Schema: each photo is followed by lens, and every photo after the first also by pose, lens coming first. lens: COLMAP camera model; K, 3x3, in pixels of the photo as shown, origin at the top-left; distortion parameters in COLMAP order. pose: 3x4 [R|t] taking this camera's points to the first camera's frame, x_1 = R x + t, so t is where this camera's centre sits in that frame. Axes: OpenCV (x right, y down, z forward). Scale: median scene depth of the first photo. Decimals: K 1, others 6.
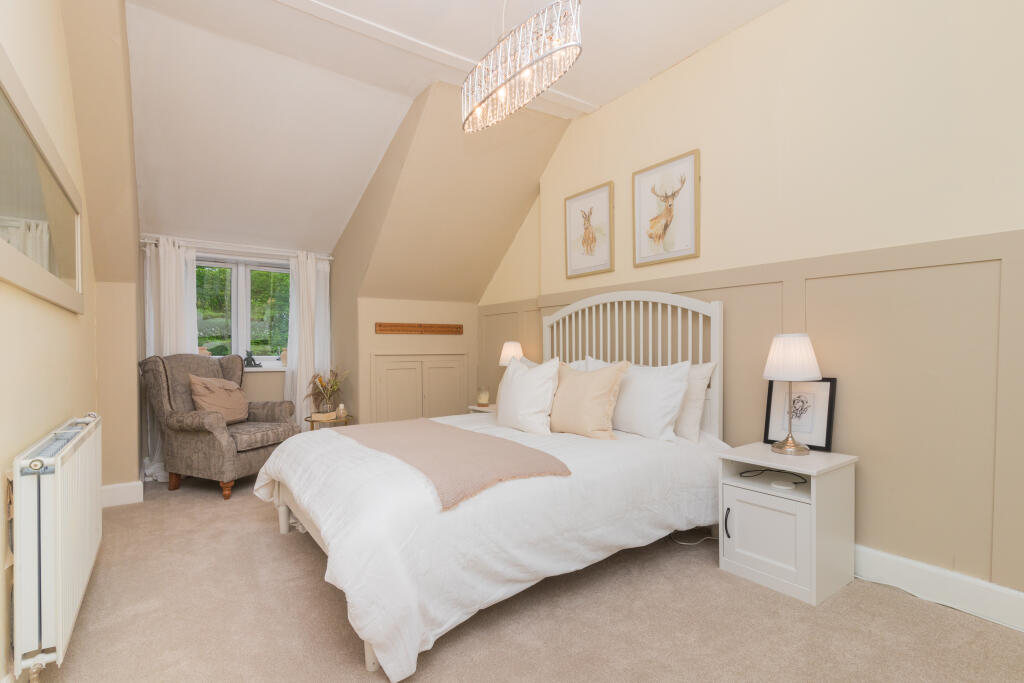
lens RADIAL K [[459.3, 0, 506.8], [0, 459.3, 343.1], [0, 0, 1]] dist [-0.002324, -0.000690]
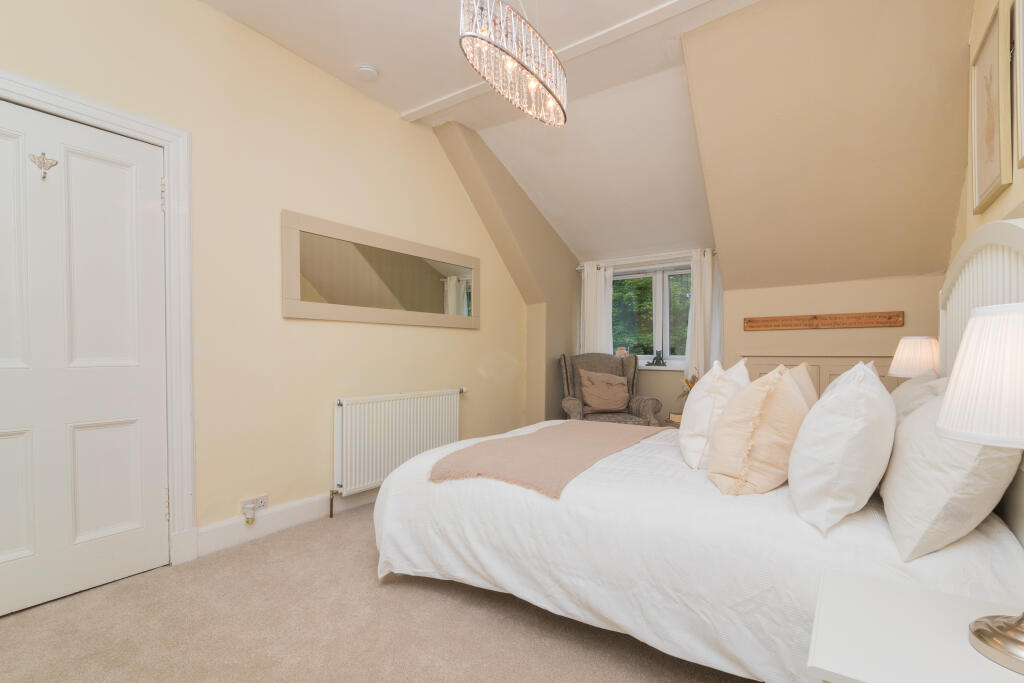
lens RADIAL K [[496.3, 0, 510.4], [0, 496.3, 349.5], [0, 0, 1]] dist [-0.000178, -0.000047]
pose [[0.331260, -0.000577, -0.943539, 0.352699], [0.013396, 0.999902, 0.004091, 0.003492], [0.943445, -0.013995, 0.331235, 0.227408]]
